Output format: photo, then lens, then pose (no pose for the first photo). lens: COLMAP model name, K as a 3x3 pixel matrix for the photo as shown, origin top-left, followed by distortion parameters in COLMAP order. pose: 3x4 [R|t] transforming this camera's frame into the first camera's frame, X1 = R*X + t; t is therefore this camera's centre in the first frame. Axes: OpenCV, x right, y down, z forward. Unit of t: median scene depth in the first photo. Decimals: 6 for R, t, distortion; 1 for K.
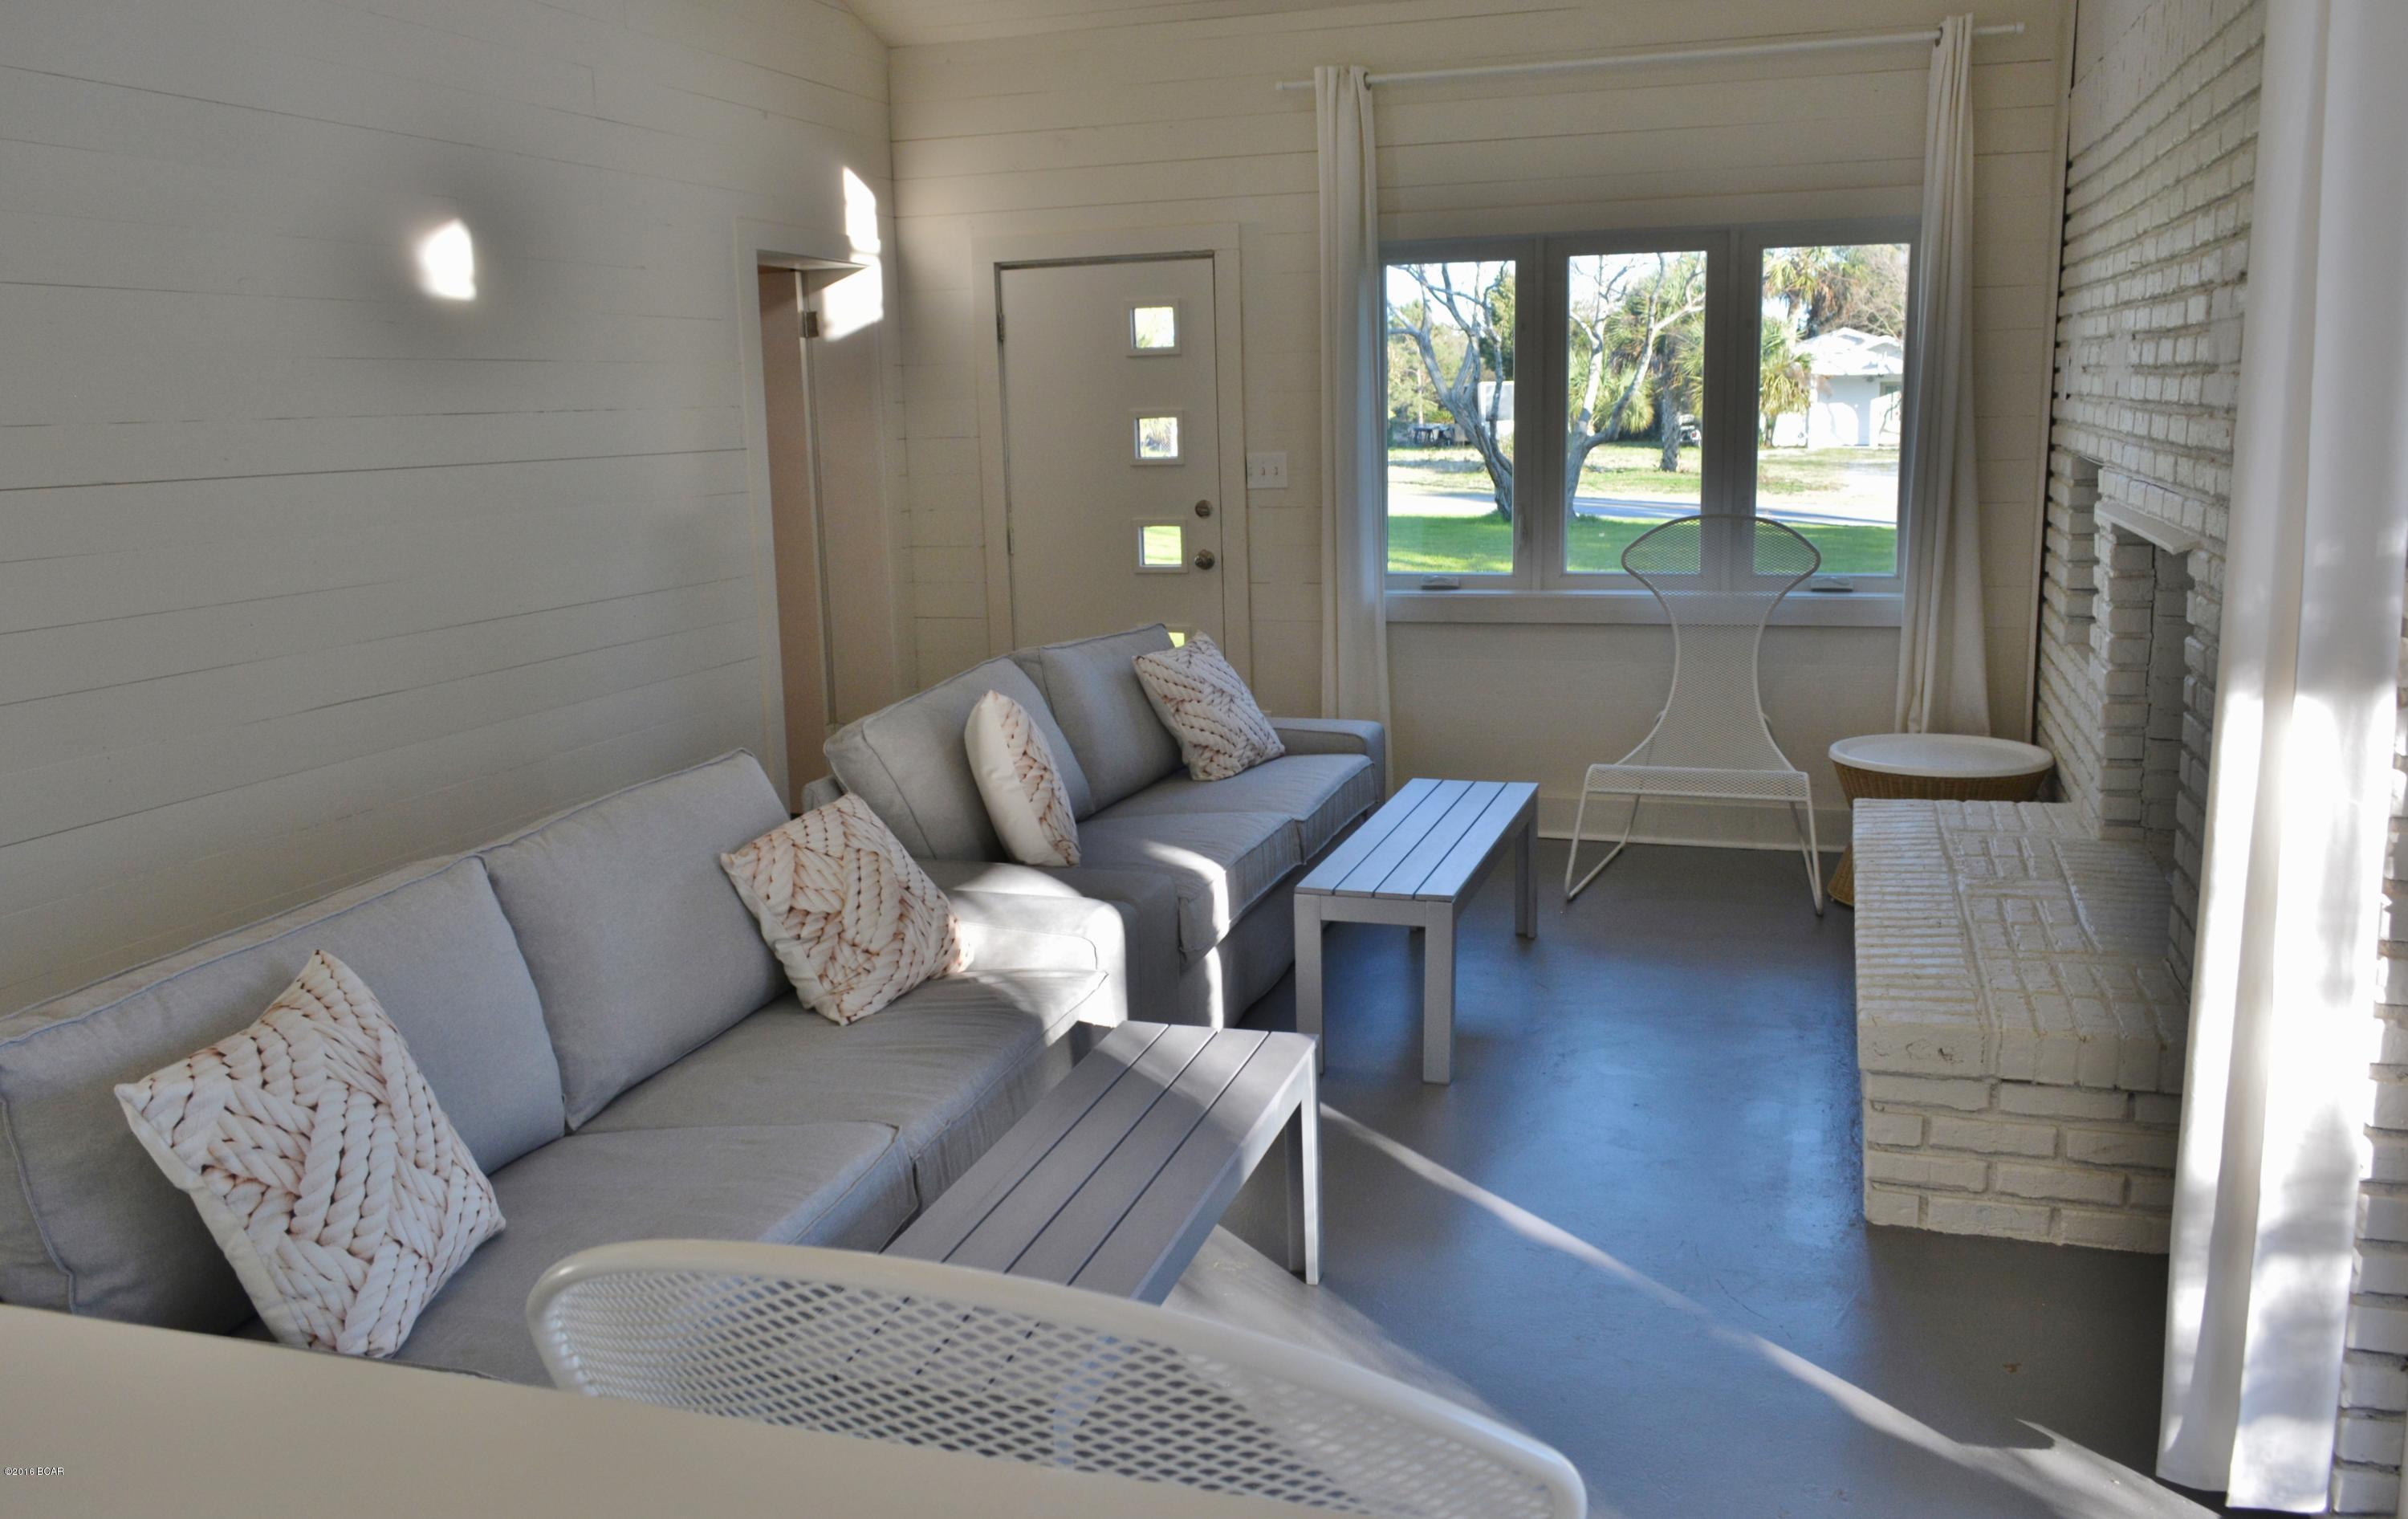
lens RADIAL K [[1940.3, 0, 1186.8], [0, 1940.3, 762.4], [0, 0, 1]] dist [-0.024157, 0.019321]
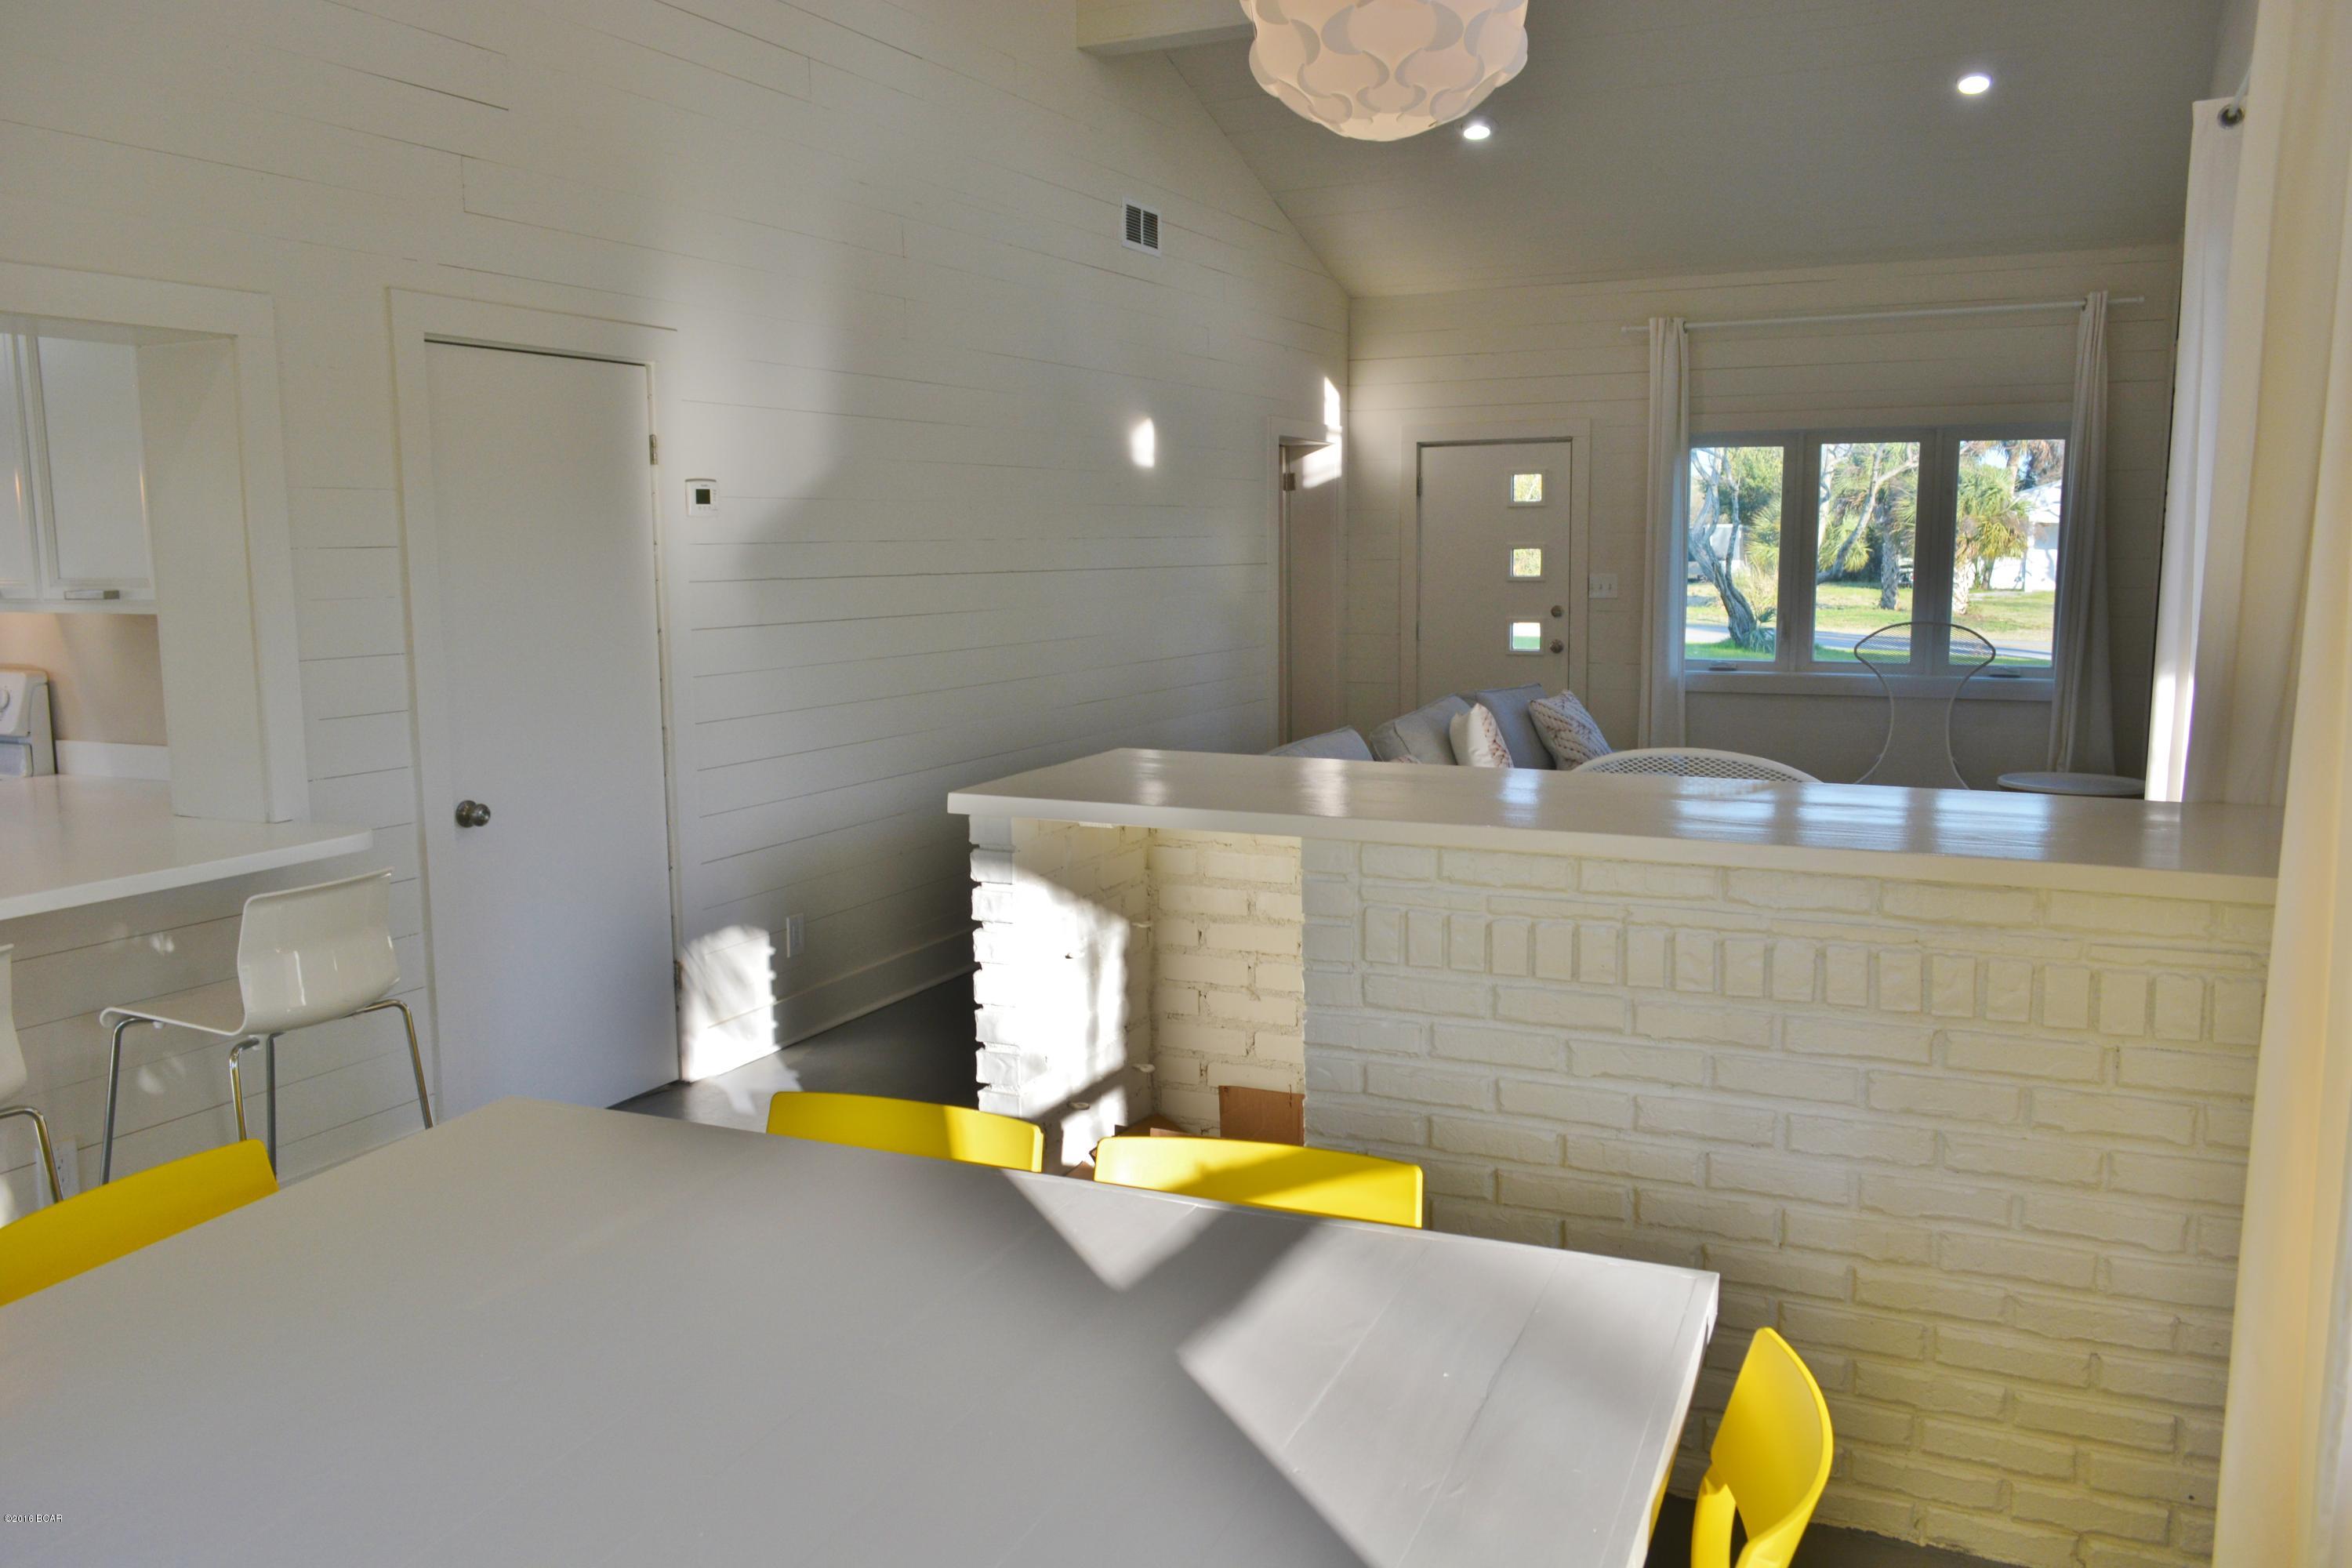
lens RADIAL K [[1817.9, 0, 1191.8], [0, 1817.9, 771.5], [0, 0, 1]] dist [-0.006812, 0.011275]
pose [[0.992238, 0.033715, -0.119699, -0.097651], [-0.040221, 0.997818, -0.052366, 0.073084], [0.117672, 0.056774, 0.991428, -0.385047]]
